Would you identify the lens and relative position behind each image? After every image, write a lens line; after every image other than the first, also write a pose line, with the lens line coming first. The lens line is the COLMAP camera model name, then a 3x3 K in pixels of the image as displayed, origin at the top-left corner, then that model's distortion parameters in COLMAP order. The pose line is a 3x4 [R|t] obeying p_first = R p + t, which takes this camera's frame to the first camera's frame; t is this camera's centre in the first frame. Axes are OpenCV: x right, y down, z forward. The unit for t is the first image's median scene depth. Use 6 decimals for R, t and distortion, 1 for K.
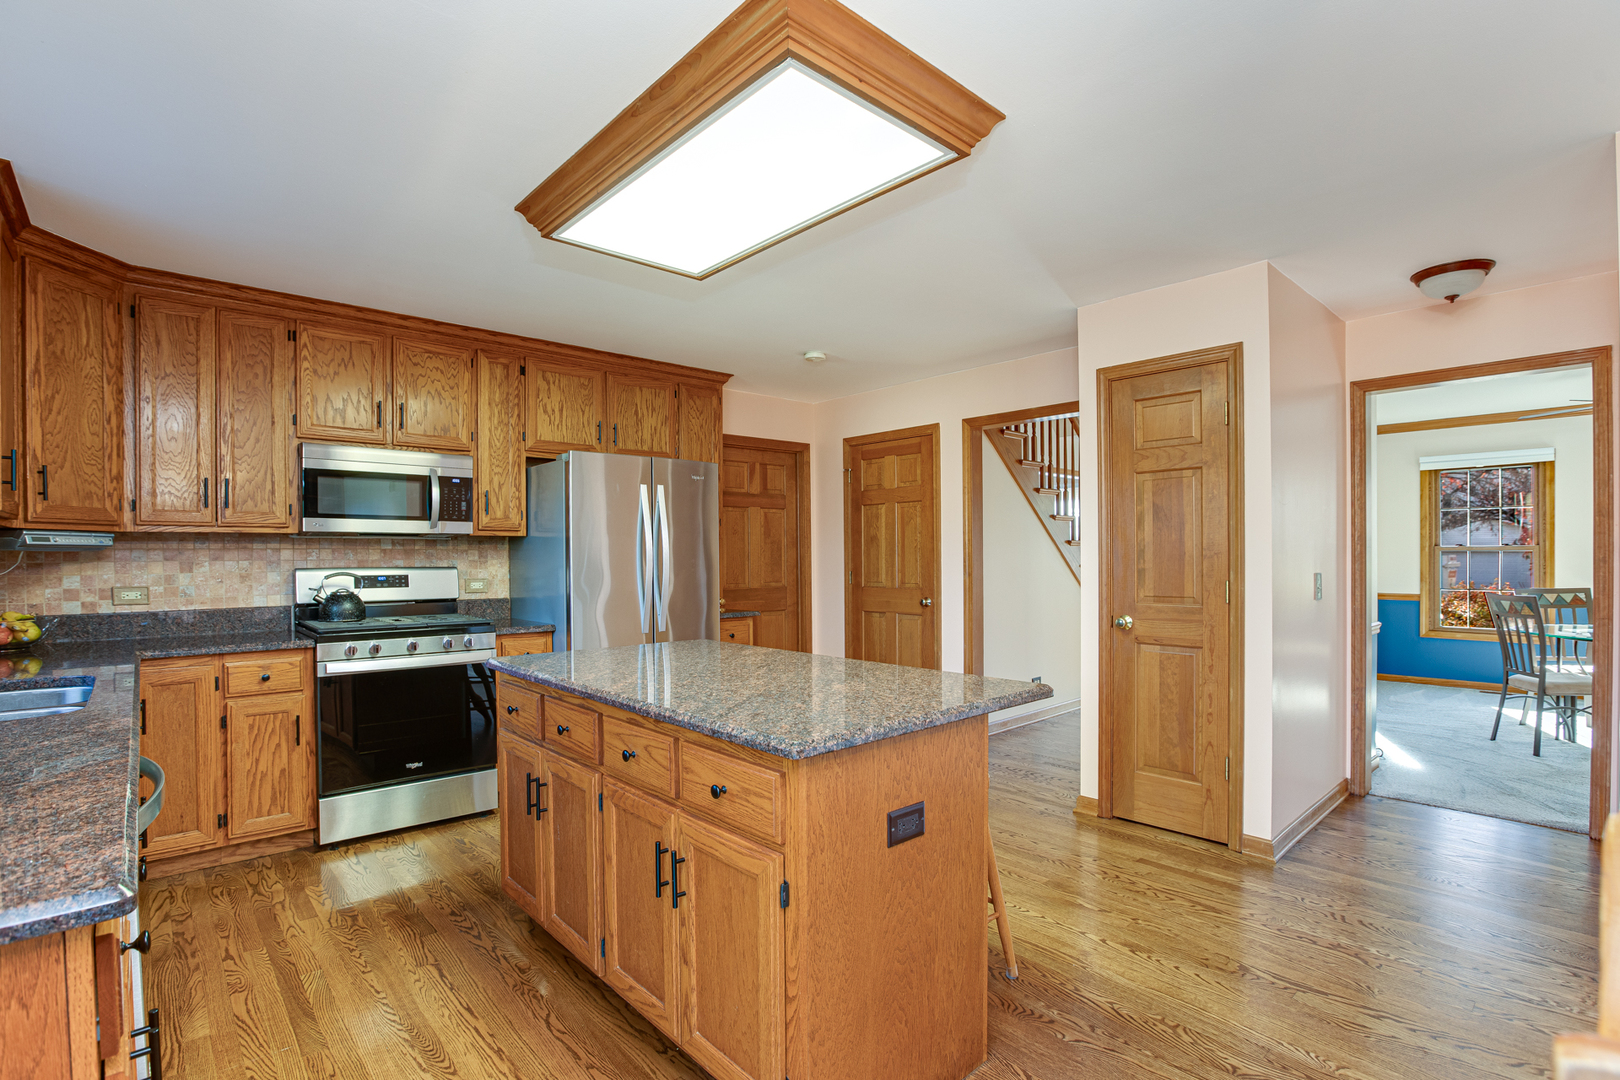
lens RADIAL K [[761.3, 0, 784.1], [0, 761.3, 566.9], [0, 0, 1]] dist [-0.024551, 0.000678]
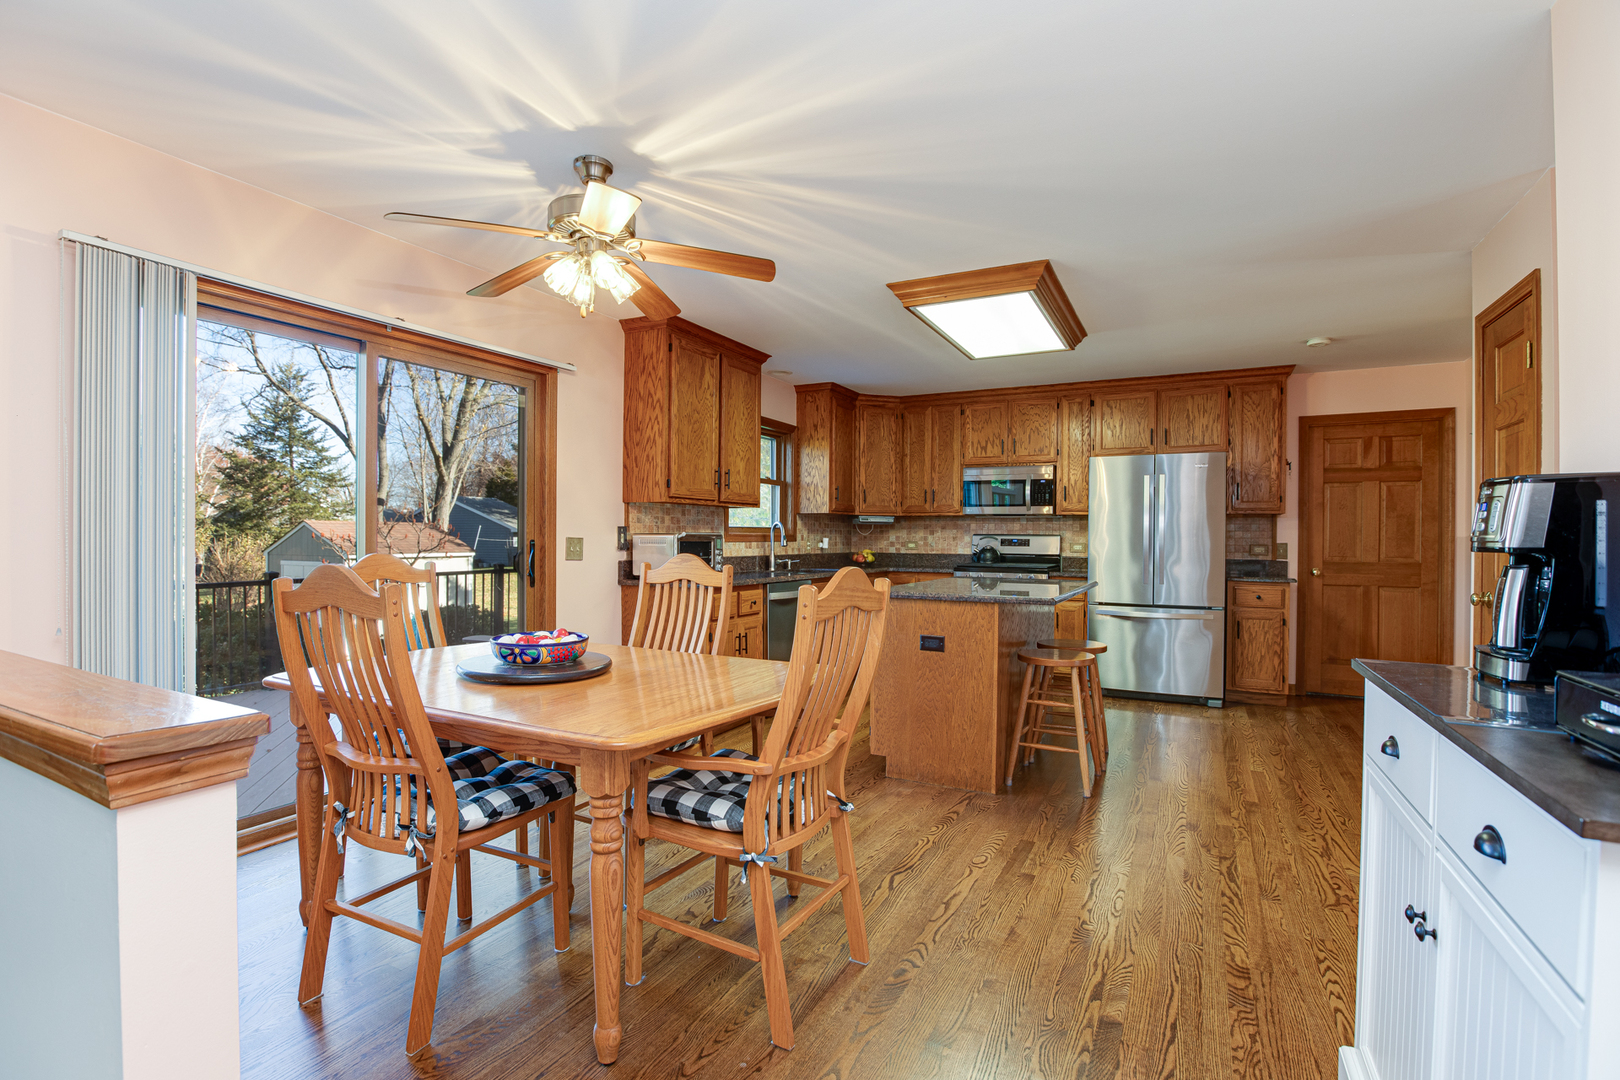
lens RADIAL K [[761.3, 0, 817.9], [0, 761.3, 541.1], [0, 0, 1]] dist [-0.024551, 0.000678]
pose [[0.373120, 0.013278, -0.927688, 0.883134], [-0.024357, 0.999693, 0.004512, 0.018848], [0.927463, 0.020912, 0.373329, -0.055078]]
